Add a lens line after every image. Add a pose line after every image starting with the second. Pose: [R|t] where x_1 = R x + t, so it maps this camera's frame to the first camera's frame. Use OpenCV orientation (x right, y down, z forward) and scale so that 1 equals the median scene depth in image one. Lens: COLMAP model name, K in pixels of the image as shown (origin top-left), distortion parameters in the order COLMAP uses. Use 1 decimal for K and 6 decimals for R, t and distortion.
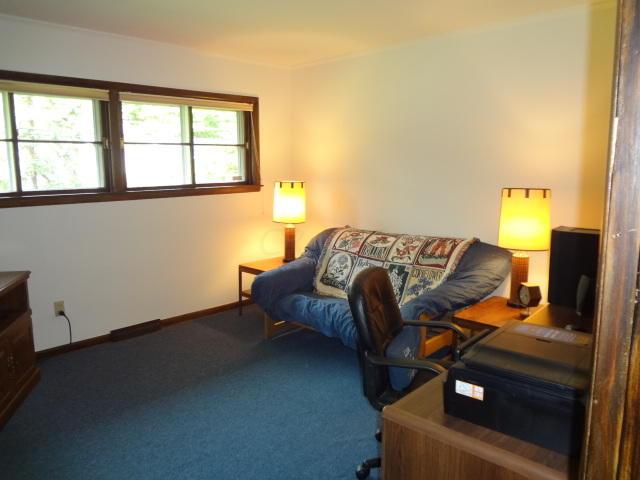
lens RADIAL K [[465.3, 0, 320.0], [0, 465.3, 240.0], [0, 0, 1]] dist [-0.048299, 0.004294]
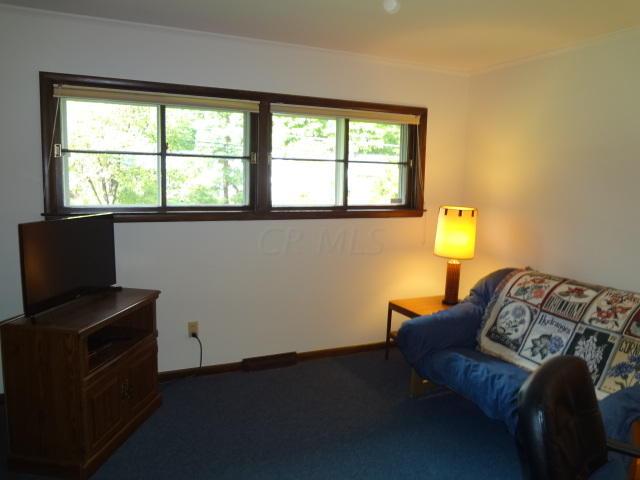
lens RADIAL K [[477.9, 0, 316.4], [0, 477.9, 236.8], [0, 0, 1]] dist [-0.050668, 0.011132]
pose [[0.931252, 0.072000, -0.357190, 0.007723], [-0.087923, 0.995719, -0.028520, -0.032460], [0.353608, 0.057964, 0.933596, 0.138547]]
